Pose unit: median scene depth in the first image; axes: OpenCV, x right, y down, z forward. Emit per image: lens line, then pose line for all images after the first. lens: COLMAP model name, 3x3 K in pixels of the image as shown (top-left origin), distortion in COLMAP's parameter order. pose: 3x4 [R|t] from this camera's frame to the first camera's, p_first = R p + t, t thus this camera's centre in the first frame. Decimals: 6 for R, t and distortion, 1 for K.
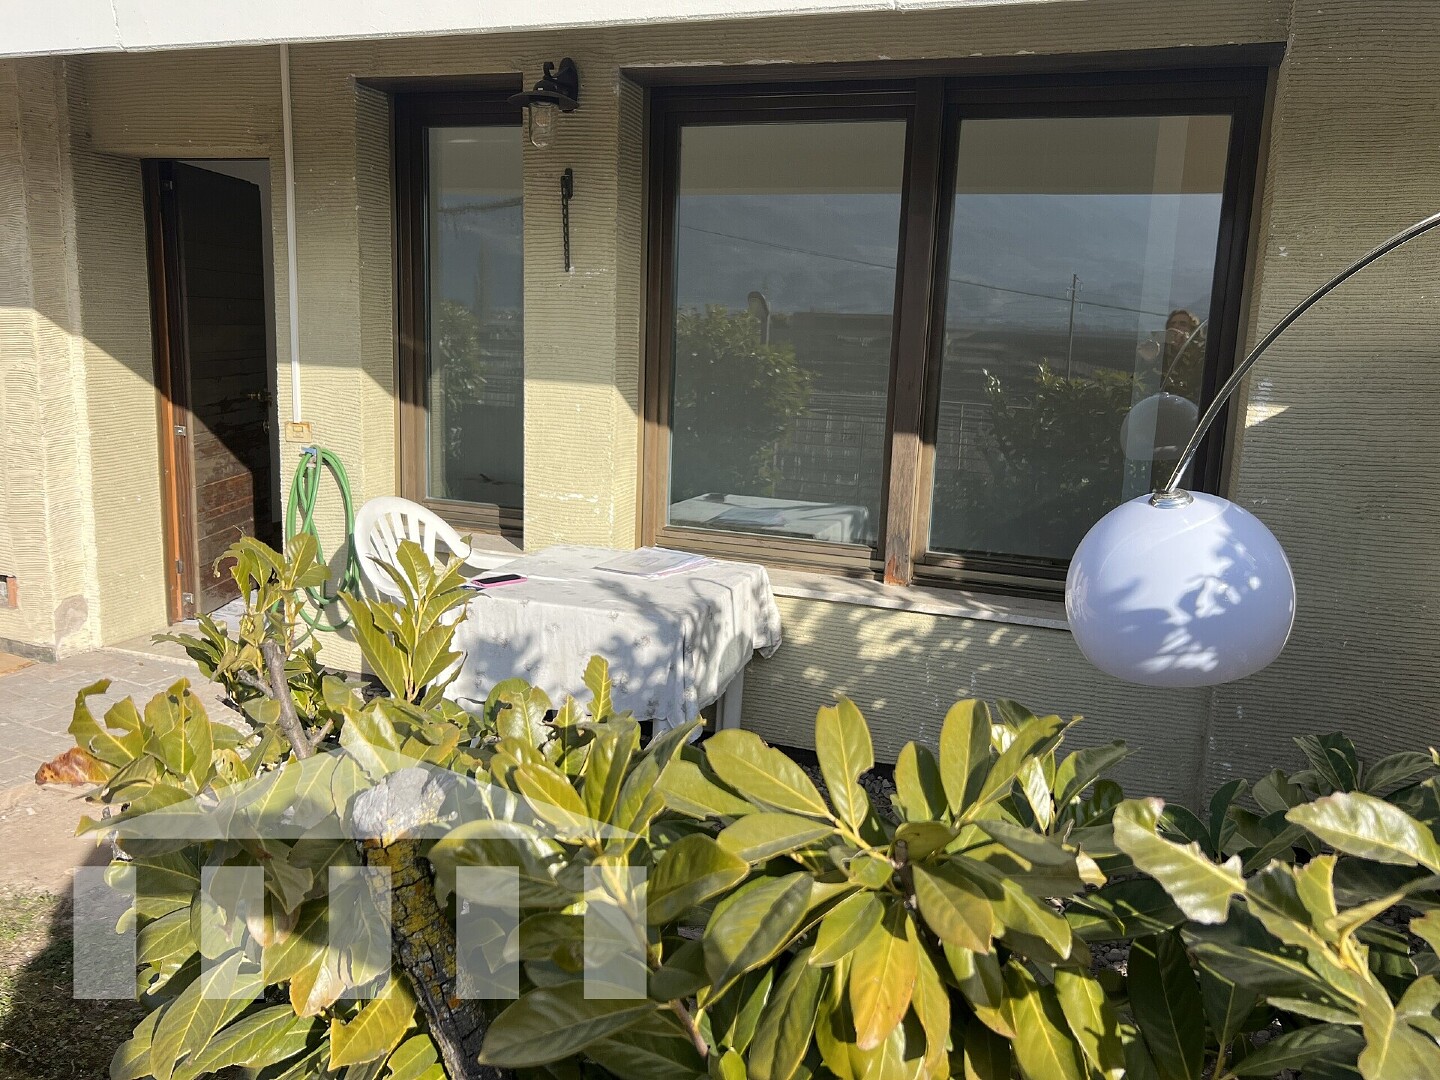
lens RADIAL K [[1159.1, 0, 718.9], [0, 1159.1, 538.0], [0, 0, 1]] dist [0.046006, 0.000692]
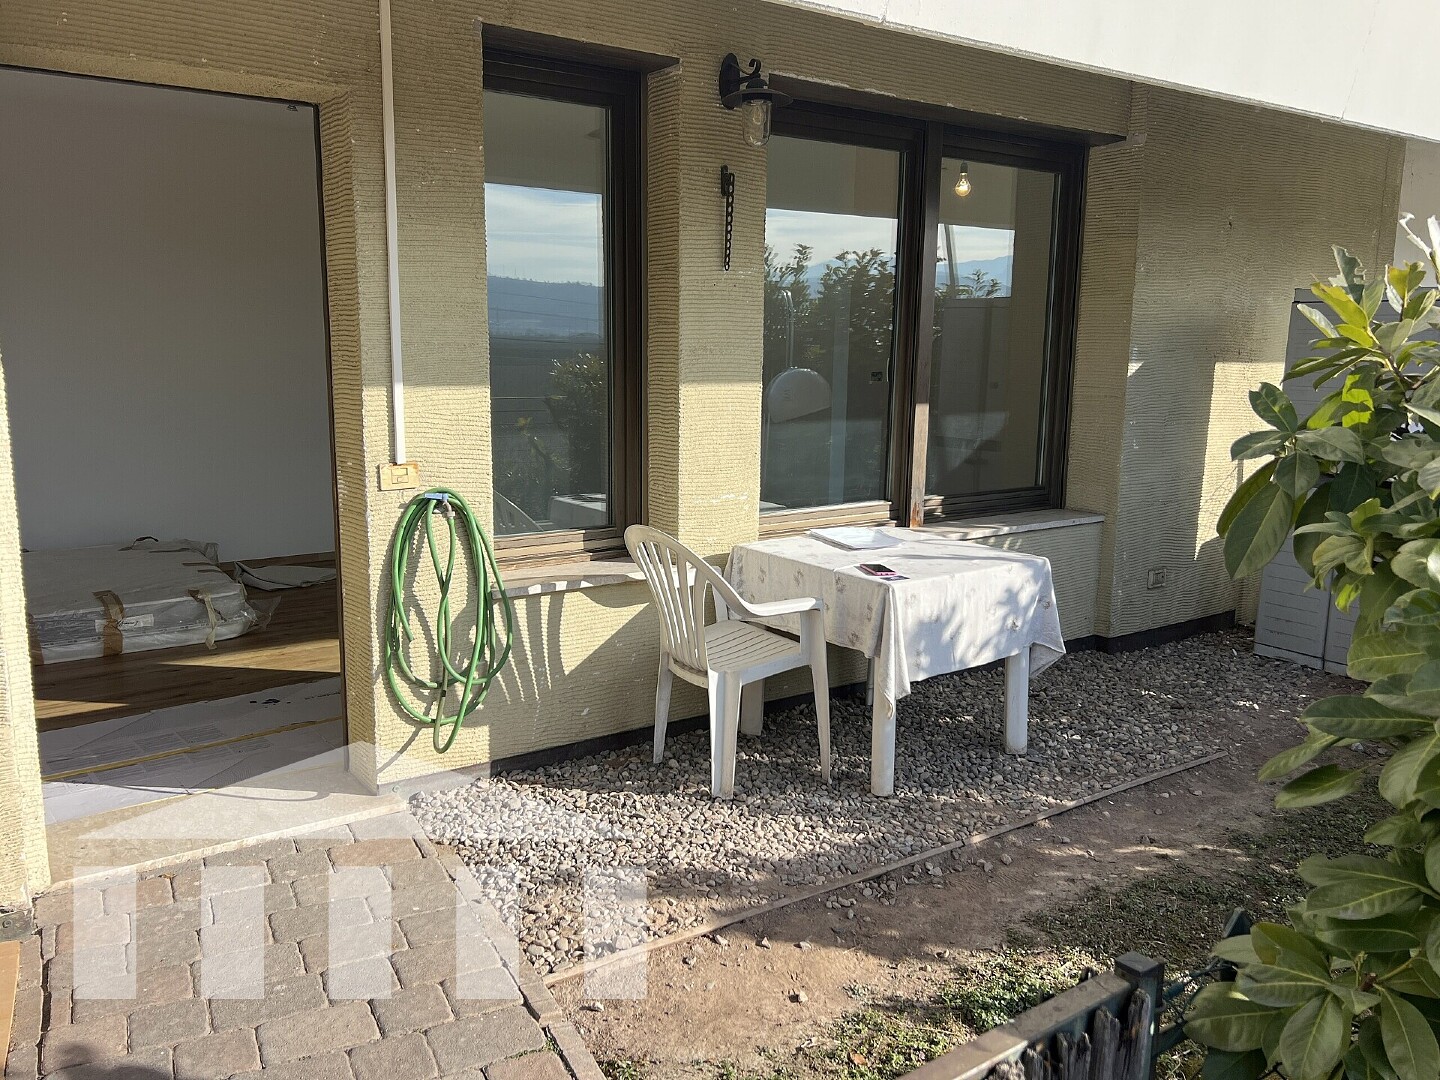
lens RADIAL K [[1158.1, 0, 718.4], [0, 1158.1, 540.6], [0, 0, 1]] dist [0.066396, 0.000976]
pose [[0.557587, -0.173634, 0.811756, -1.047170], [0.165250, 0.981525, 0.096439, -0.106820], [-0.813504, 0.080370, 0.575979, 0.485652]]
